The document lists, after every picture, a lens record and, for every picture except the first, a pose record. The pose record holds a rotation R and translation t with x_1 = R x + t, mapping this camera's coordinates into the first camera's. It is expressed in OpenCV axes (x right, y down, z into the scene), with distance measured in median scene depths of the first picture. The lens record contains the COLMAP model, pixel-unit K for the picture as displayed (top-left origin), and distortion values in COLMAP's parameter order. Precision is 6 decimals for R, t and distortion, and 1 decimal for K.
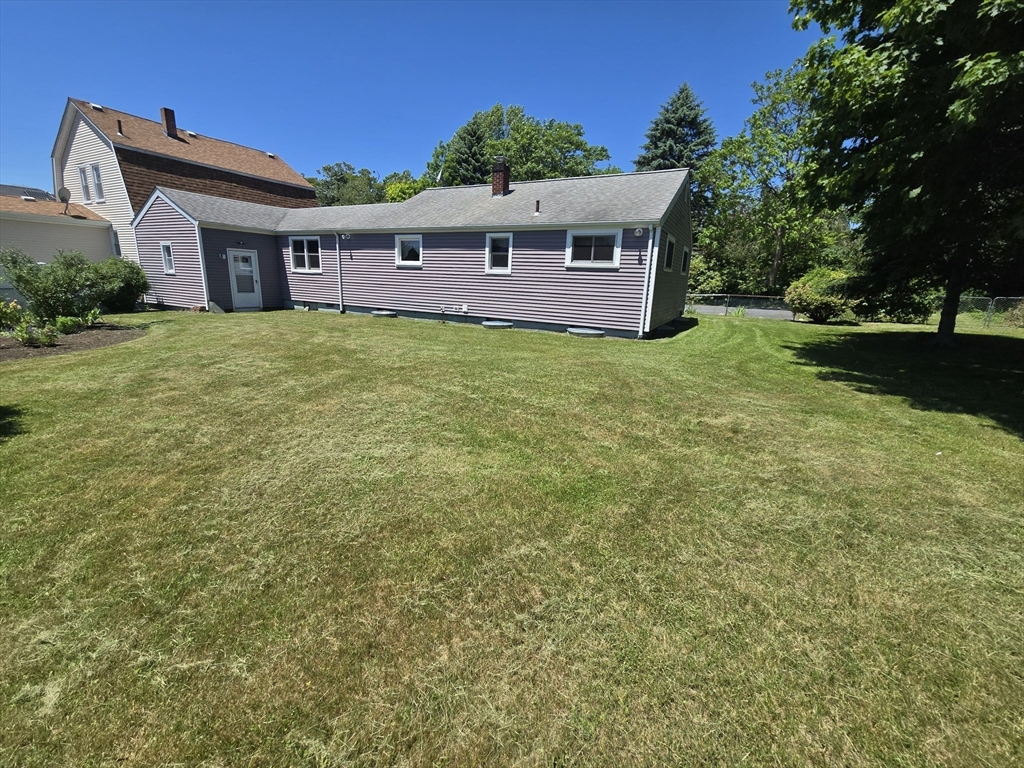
lens RADIAL K [[426.8, 0, 512.0], [0, 426.8, 384.0], [0, 0, 1]] dist [-0.000965, 0.000252]
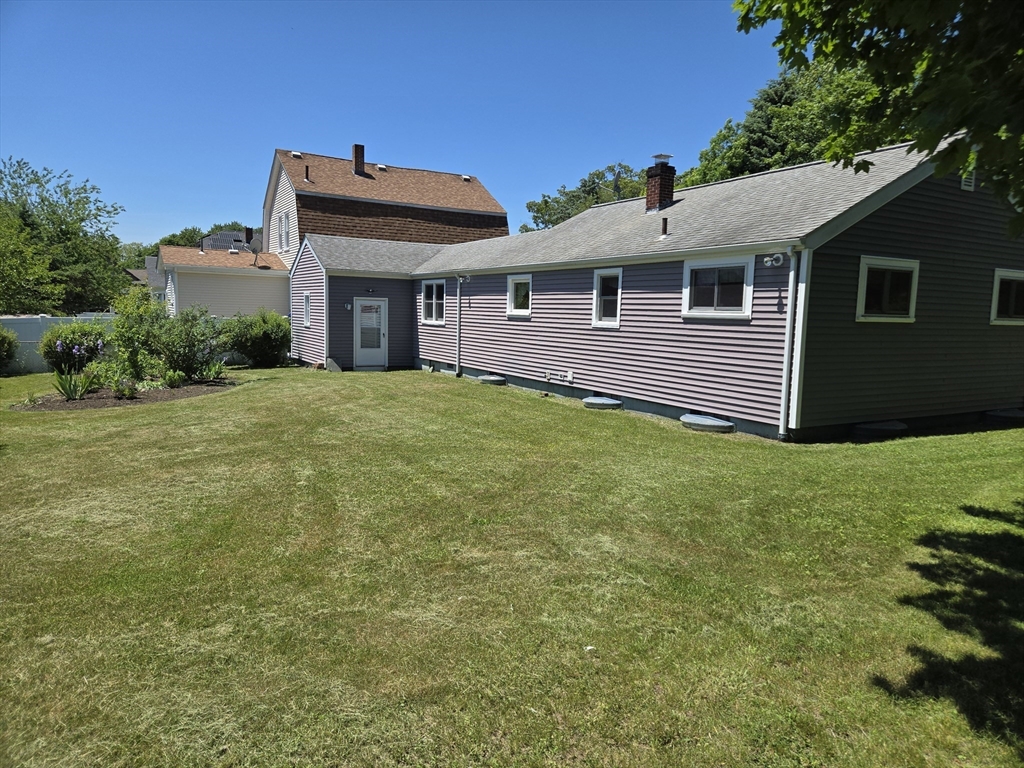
lens RADIAL K [[698.1, 0, 512.0], [0, 698.1, 384.0], [0, 0, 1]] dist [0.050473, -0.000848]
pose [[0.847051, 0.040000, -0.530004, 0.355155], [-0.121511, 0.985330, -0.119835, -0.017427], [0.517436, 0.165907, 0.839485, 0.014386]]
